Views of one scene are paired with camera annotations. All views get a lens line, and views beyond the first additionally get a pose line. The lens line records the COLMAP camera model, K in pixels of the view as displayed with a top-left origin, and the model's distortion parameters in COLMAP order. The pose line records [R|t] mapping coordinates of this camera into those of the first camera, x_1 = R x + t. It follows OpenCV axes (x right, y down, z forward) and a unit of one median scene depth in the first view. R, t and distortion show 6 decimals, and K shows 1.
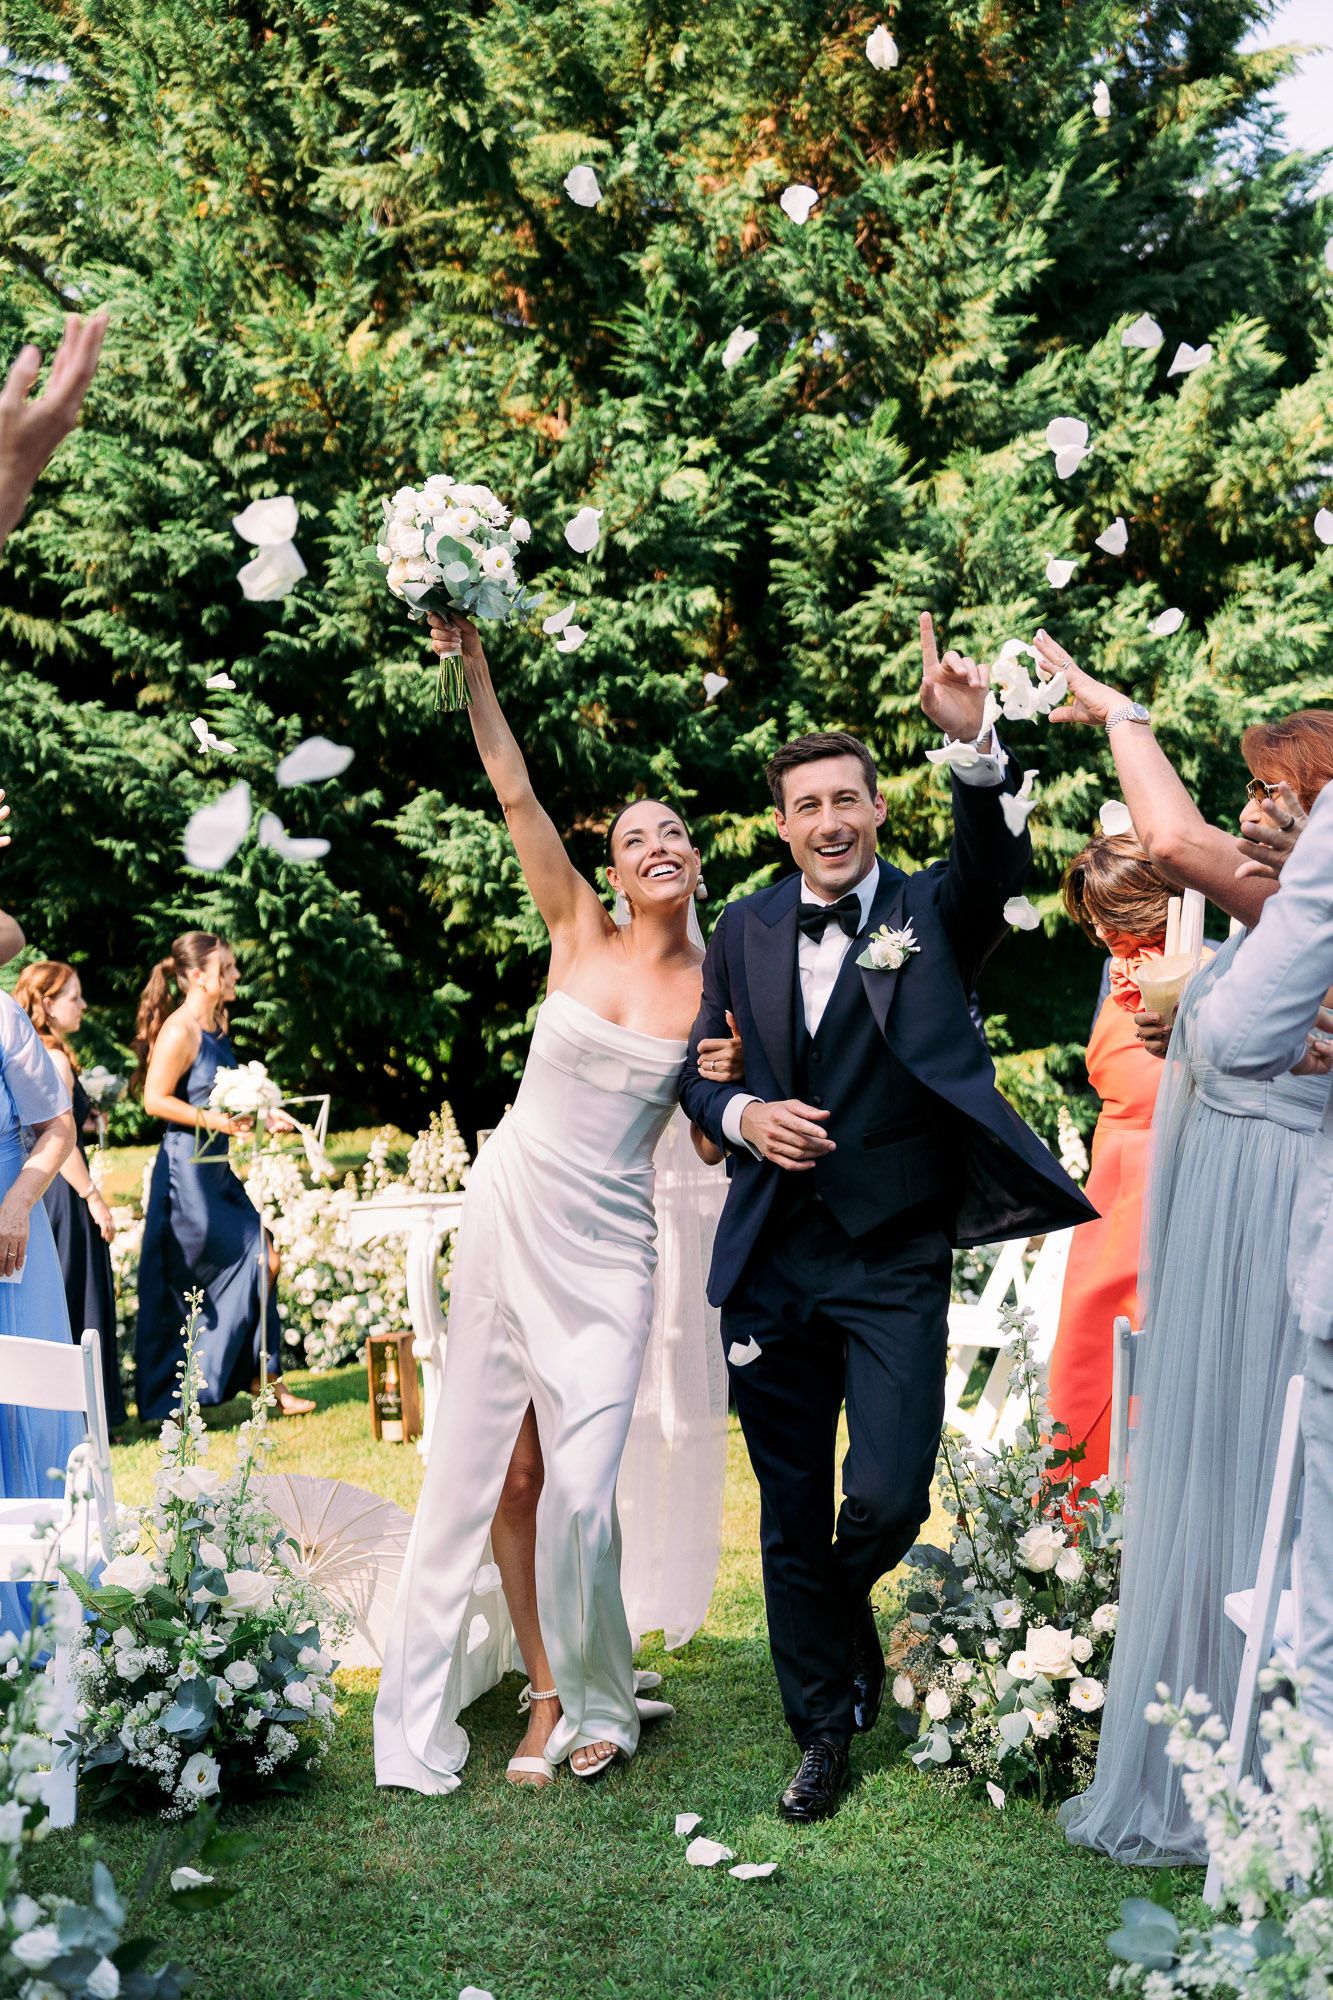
lens RADIAL K [[3079.7, 0, 666.5], [0, 3079.7, 1000.0], [0, 0, 1]] dist [0.008991, -0.019046]
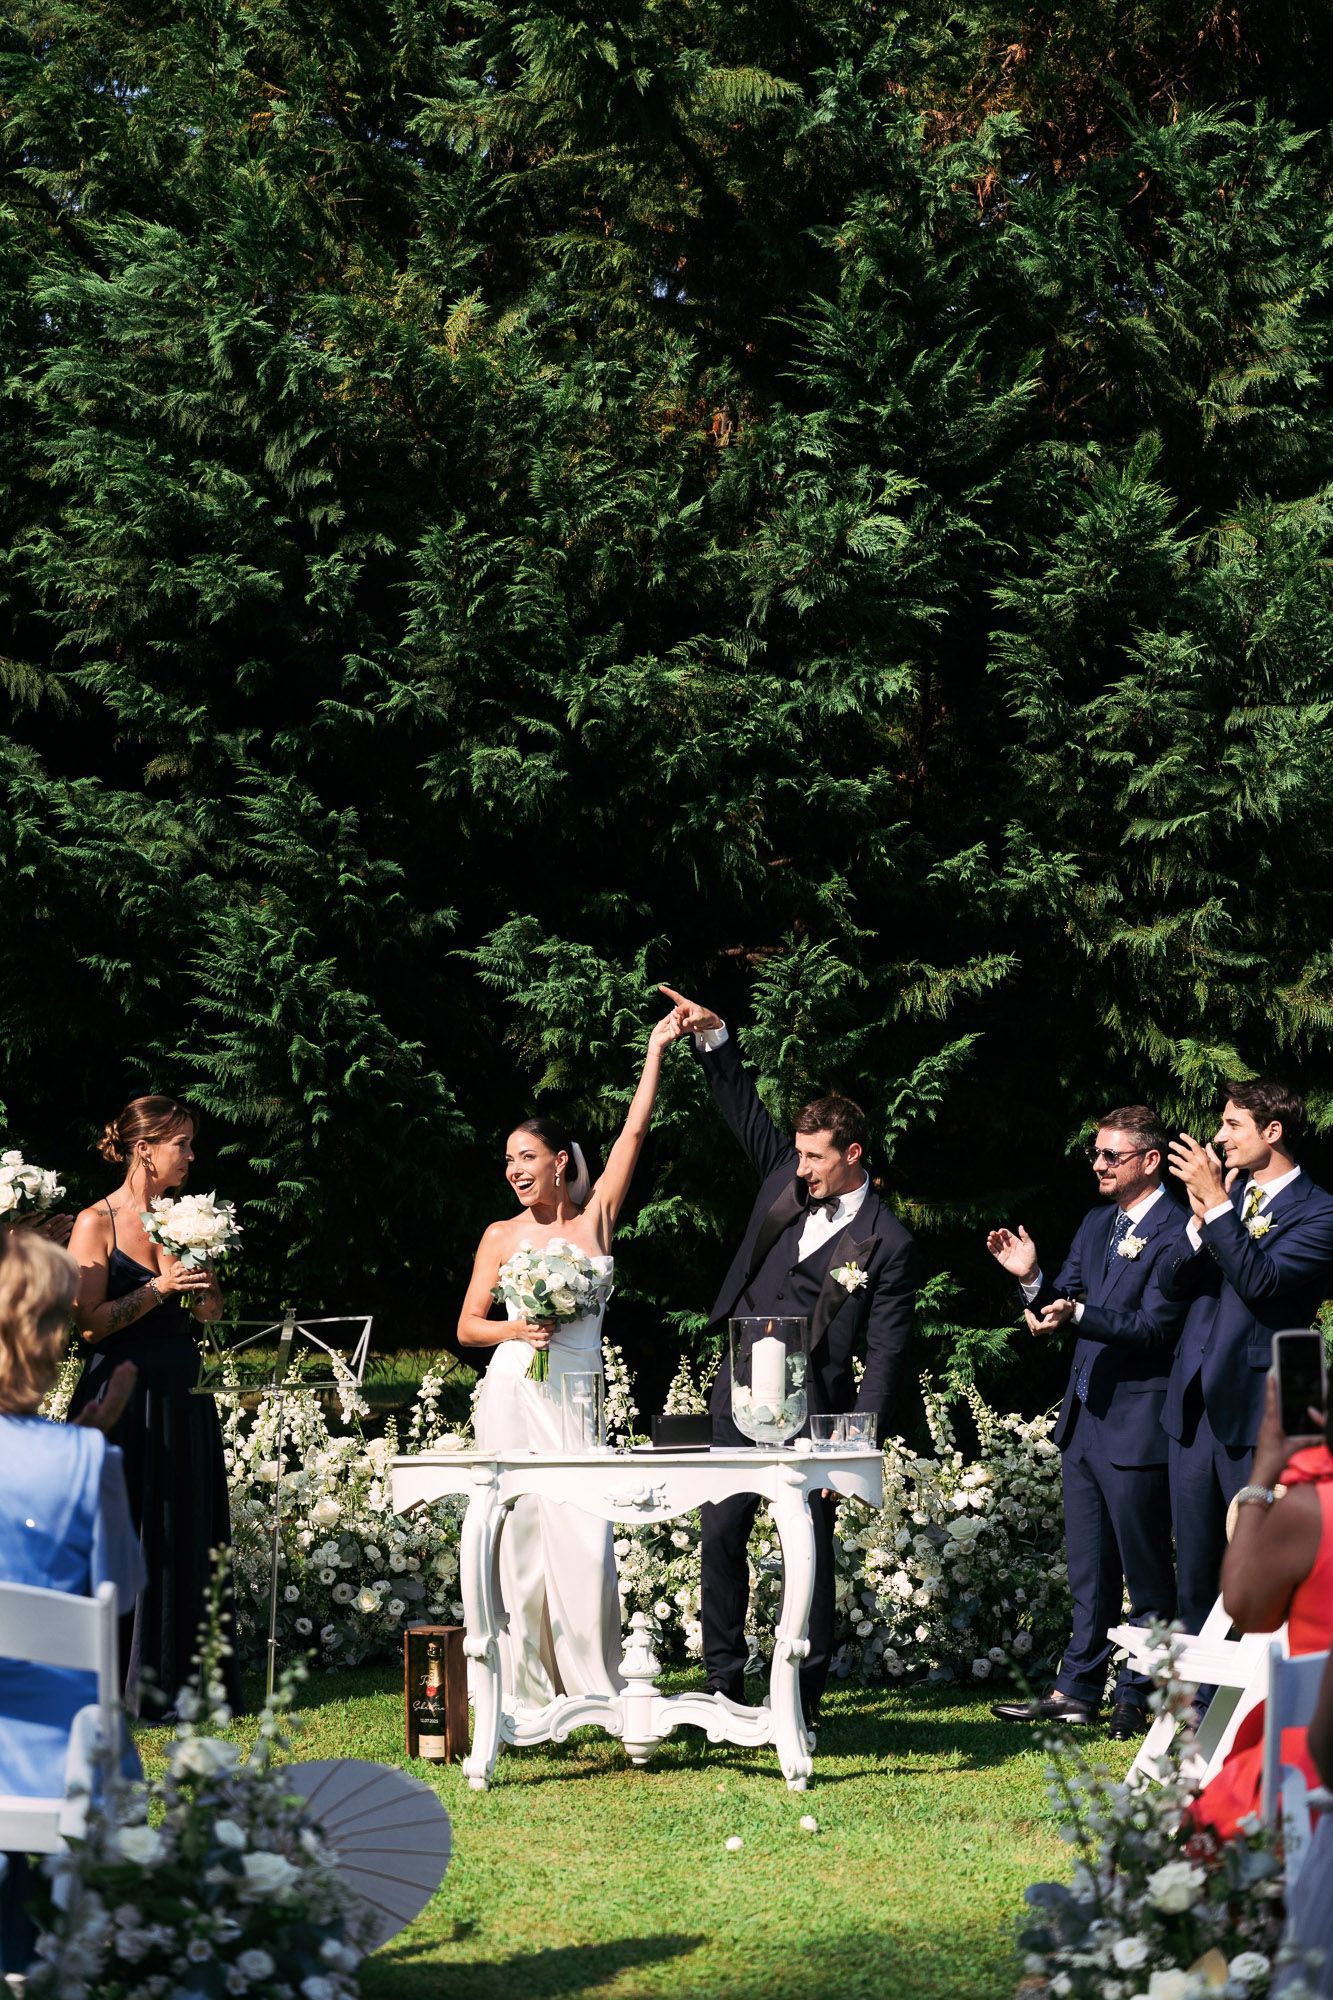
lens RADIAL K [[5038.4, 0, 666.5], [0, 5038.4, 1000.0], [0, 0, 1]] dist [0.008835, 0.084966]
pose [[0.997540, 0.049202, -0.049935, 0.021259], [-0.050568, 0.998370, -0.026458, -0.016384], [0.048552, 0.028918, 0.998402, -0.234996]]
